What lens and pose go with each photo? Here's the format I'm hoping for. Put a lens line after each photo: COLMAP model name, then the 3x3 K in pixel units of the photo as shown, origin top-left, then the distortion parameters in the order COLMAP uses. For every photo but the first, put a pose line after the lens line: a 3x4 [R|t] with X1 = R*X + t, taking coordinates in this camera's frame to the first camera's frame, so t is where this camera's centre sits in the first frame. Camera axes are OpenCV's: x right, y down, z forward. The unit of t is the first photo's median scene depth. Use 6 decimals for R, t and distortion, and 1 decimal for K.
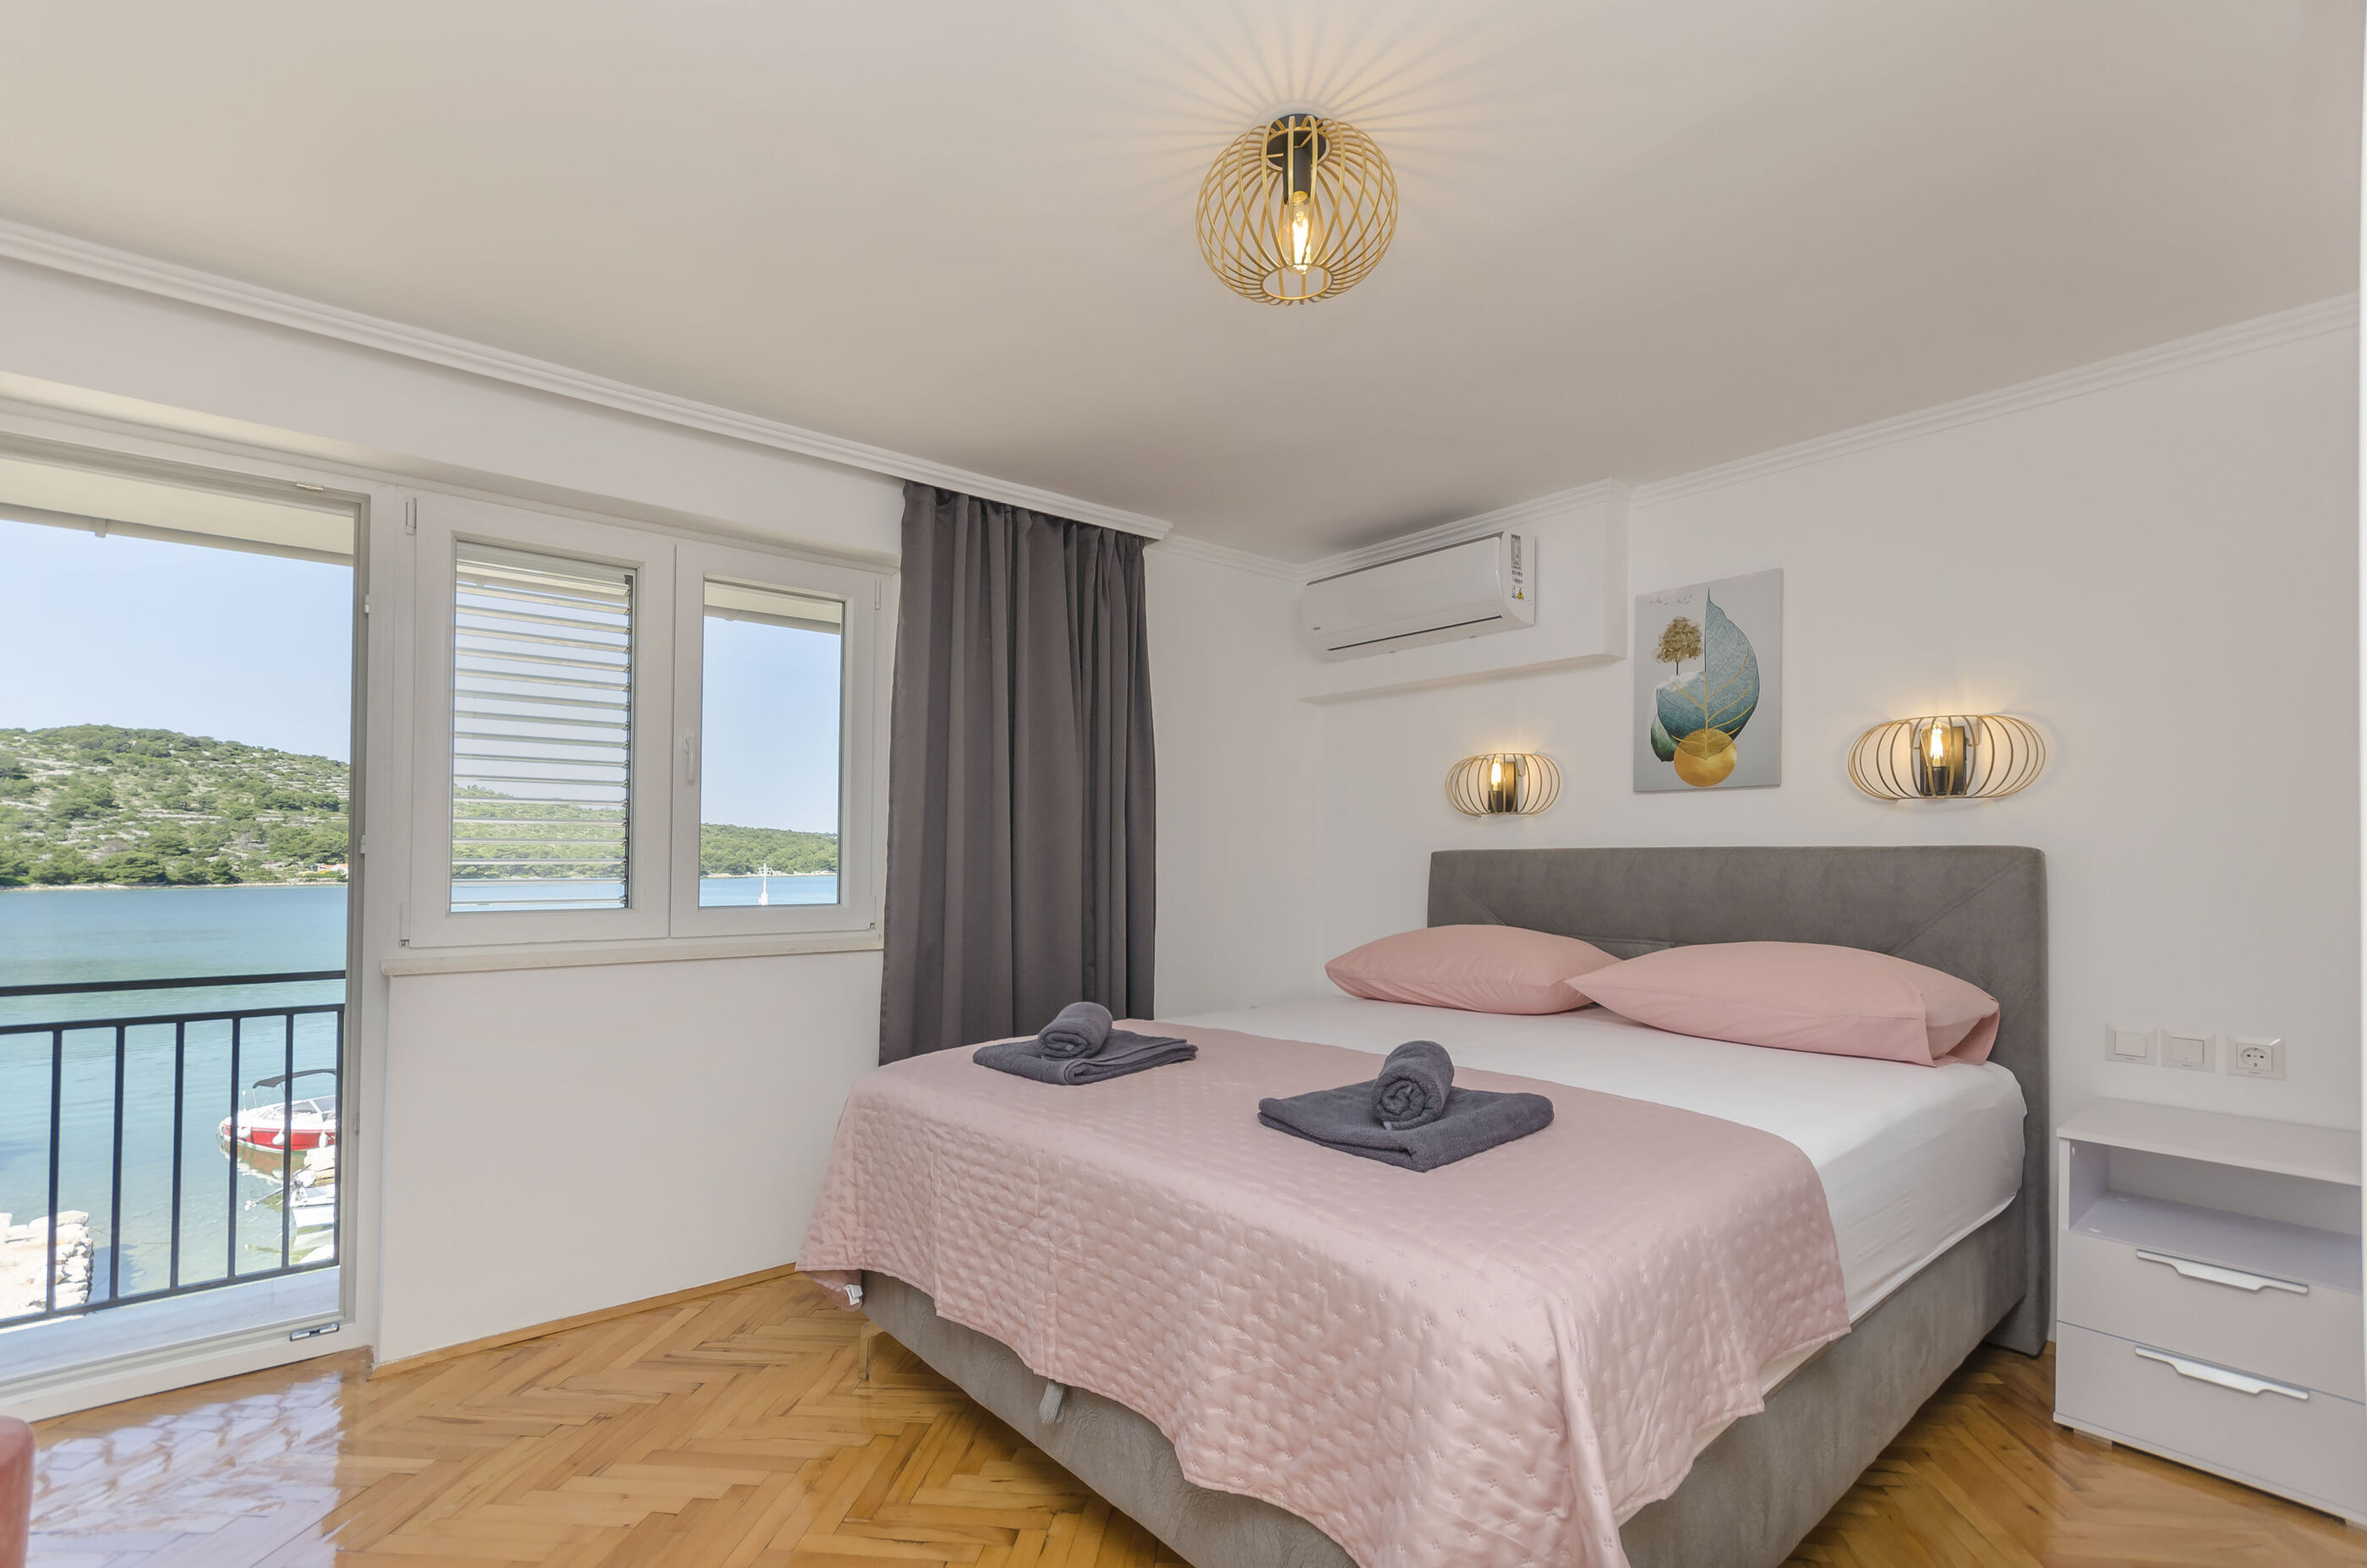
lens RADIAL K [[1012.9, 0, 1172.7], [0, 1012.9, 856.0], [0, 0, 1]] dist [-0.000289, 0.000236]
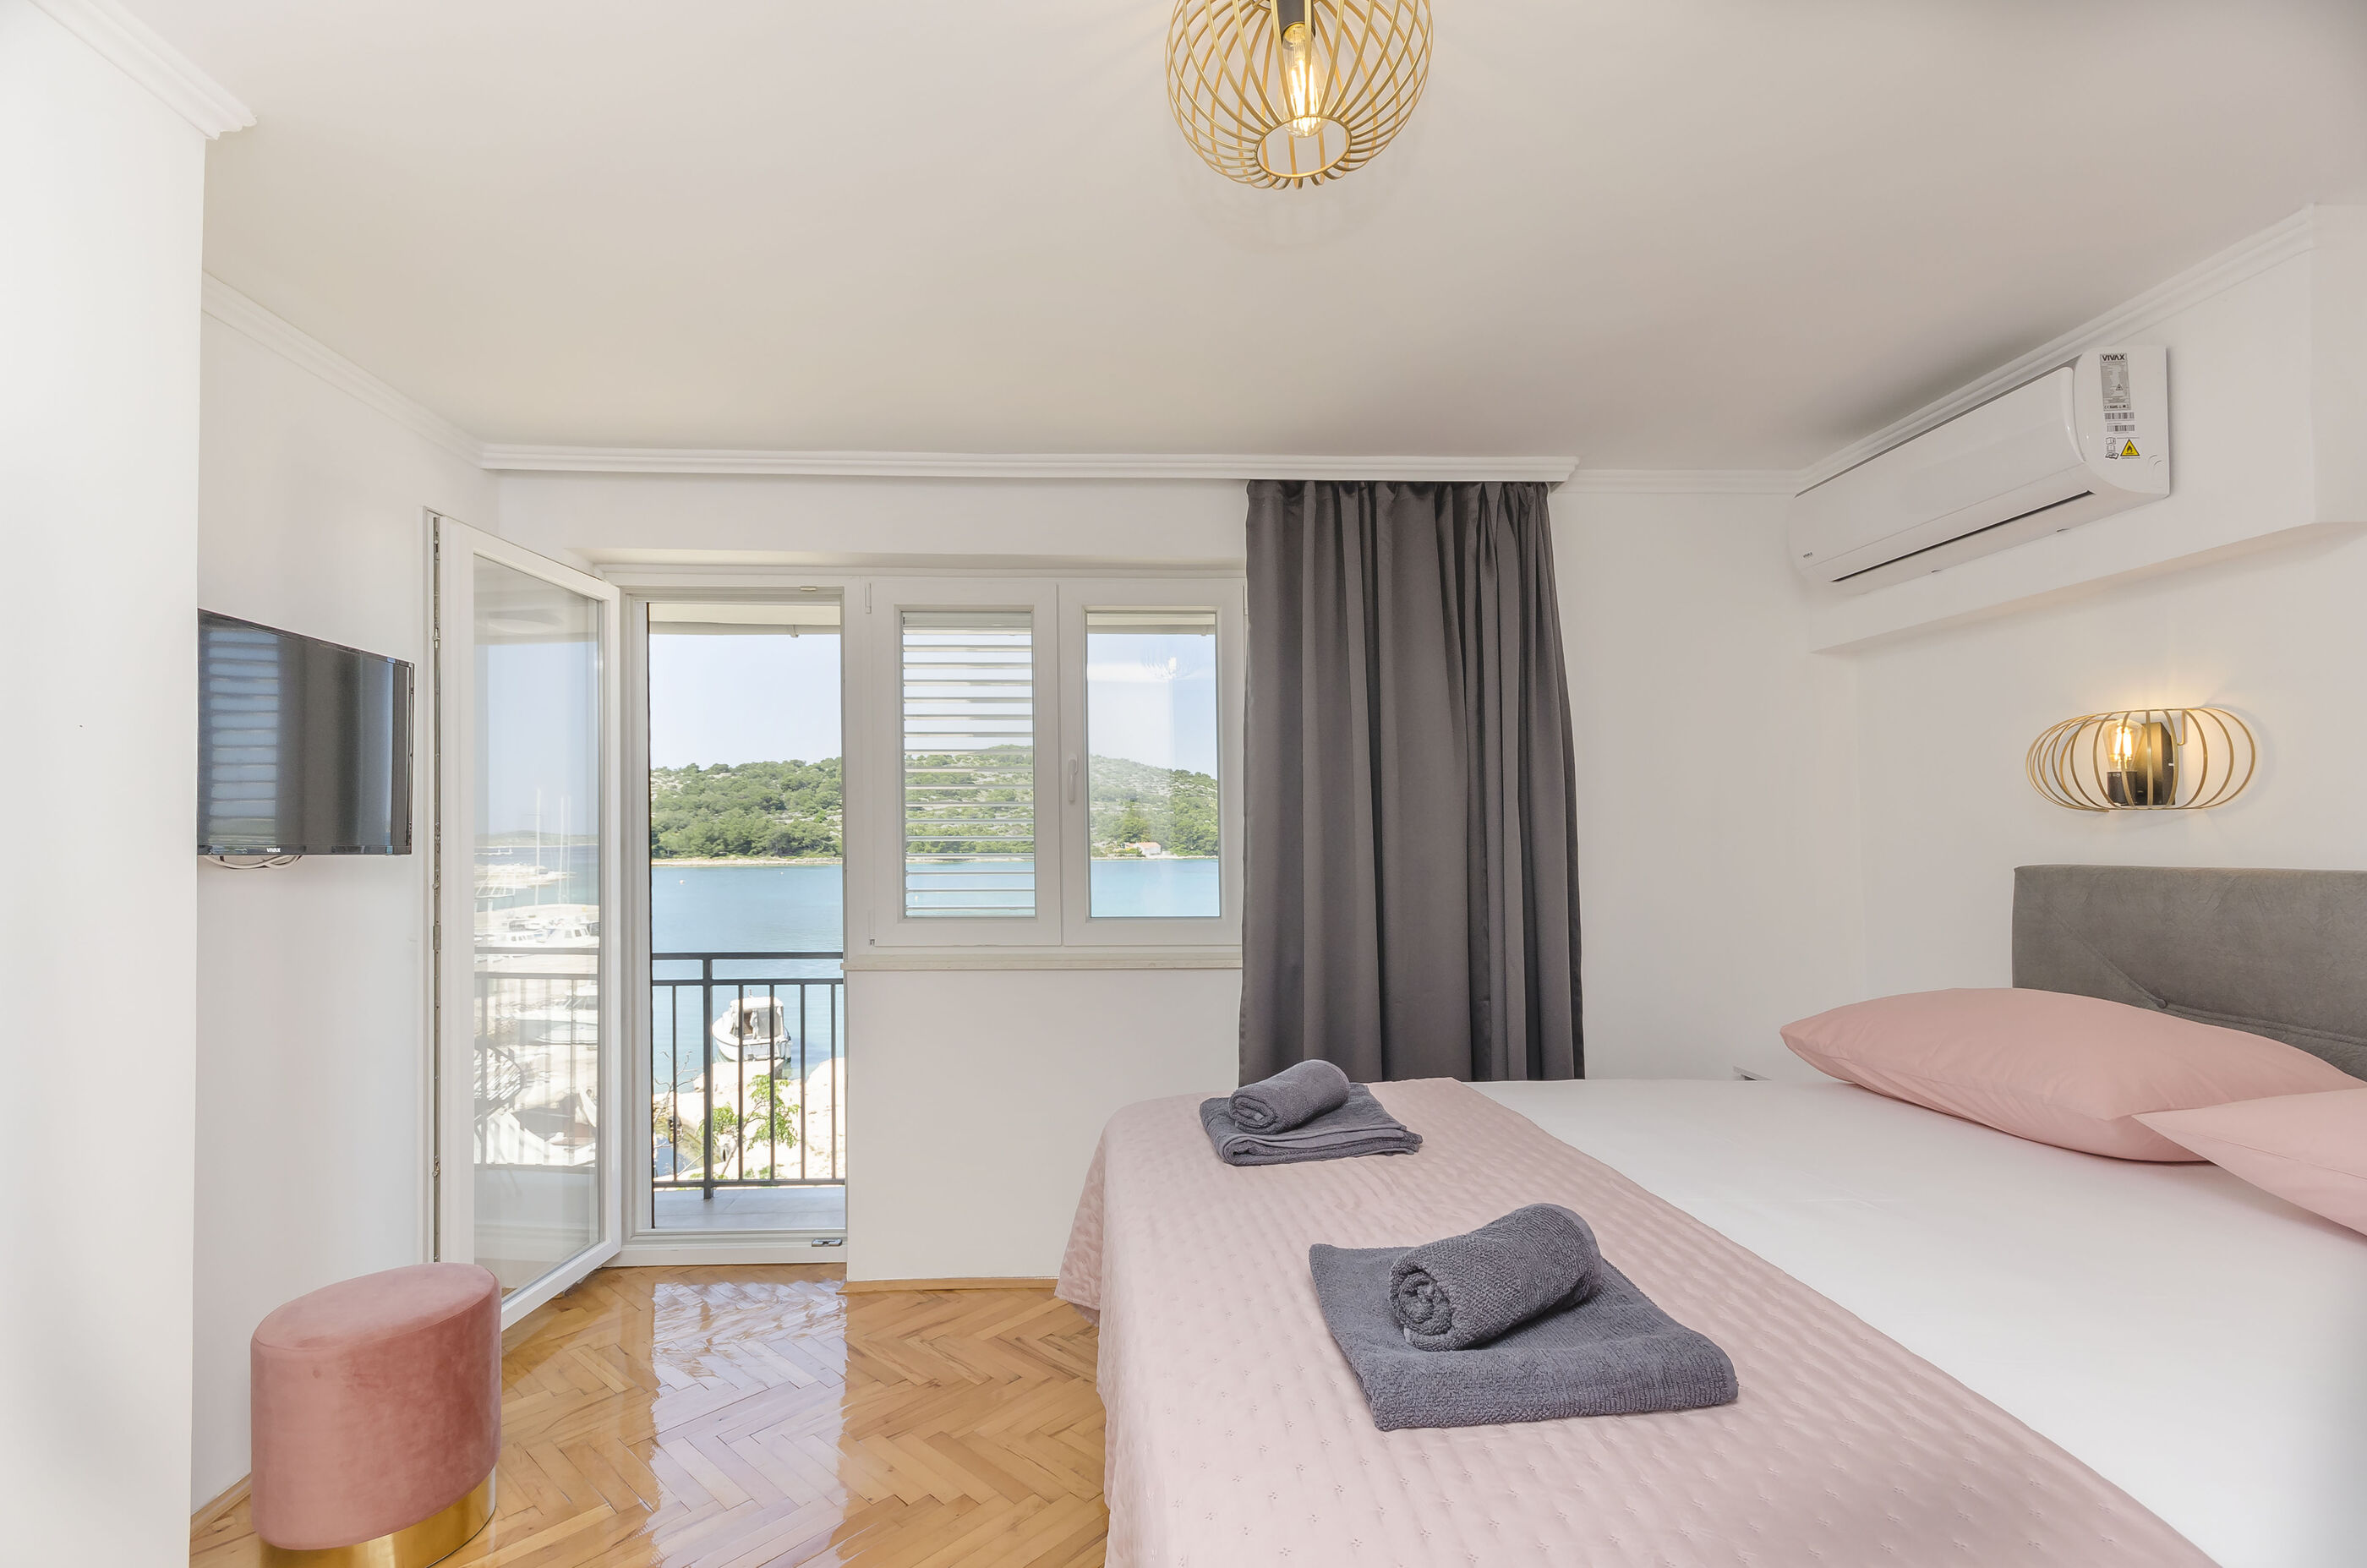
lens RADIAL K [[1023.7, 0, 1174.8], [0, 1023.7, 820.6], [0, 0, 1]] dist [0.002015, 0.000533]
pose [[0.810030, -0.018310, -0.586103, 0.250173], [0.008693, 0.999777, -0.019220, -0.031709], [0.586325, 0.010474, 0.810008, 0.181715]]
